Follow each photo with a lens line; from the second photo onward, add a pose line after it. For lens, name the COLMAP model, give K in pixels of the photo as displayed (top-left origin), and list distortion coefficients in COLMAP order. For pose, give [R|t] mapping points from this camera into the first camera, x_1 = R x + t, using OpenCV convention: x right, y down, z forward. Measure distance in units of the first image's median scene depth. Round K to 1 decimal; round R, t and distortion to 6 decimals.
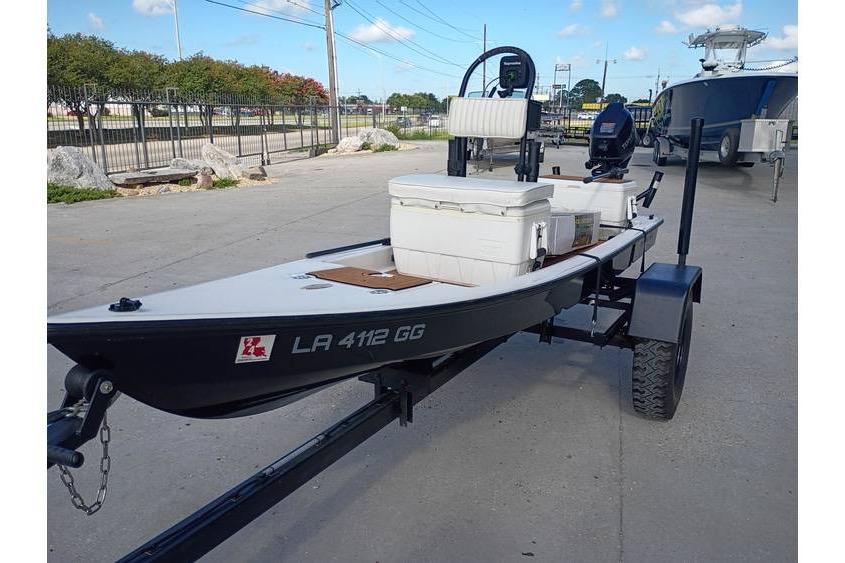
lens RADIAL K [[614.4, 0, 417.1], [0, 614.4, 282.4], [0, 0, 1]] dist [0.074082, -0.087253]
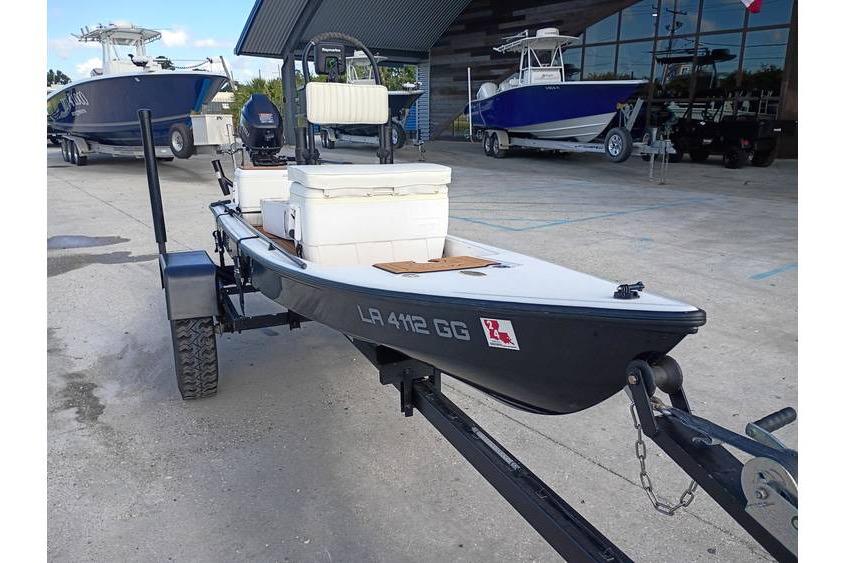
lens RADIAL K [[623.6, 0, 425.5], [0, 623.6, 282.3], [0, 0, 1]] dist [0.073267, -0.096592]
pose [[0.571176, -0.220937, 0.790534, -0.066623], [0.220686, 0.968967, 0.111355, -0.006637], [-0.790604, 0.110857, 0.602209, 0.027858]]
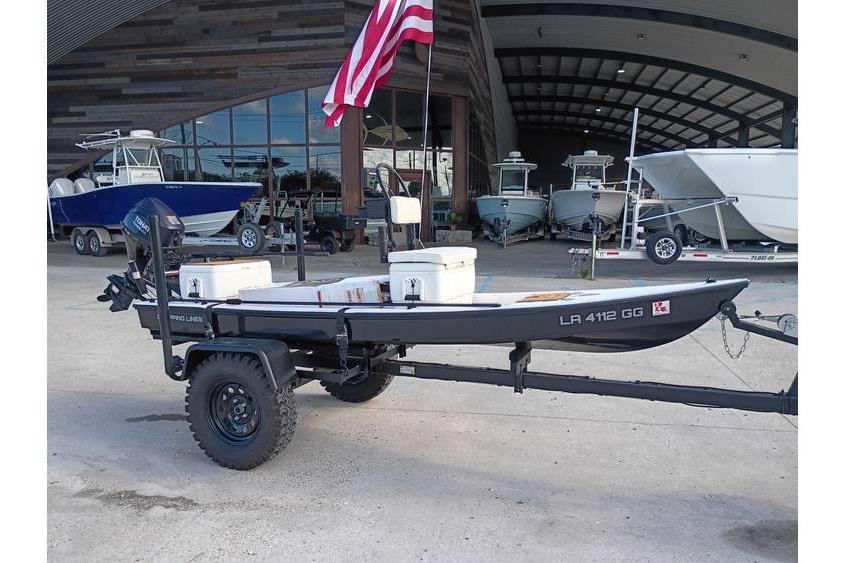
lens RADIAL K [[623.6, 0, 425.5], [0, 623.6, 282.3], [0, 0, 1]] dist [0.073267, -0.096592]
pose [[-0.128958, -0.125089, 0.983729, -0.134732], [0.265127, 0.951551, 0.155753, -0.030599], [-0.955551, 0.280899, -0.089545, 0.105688]]
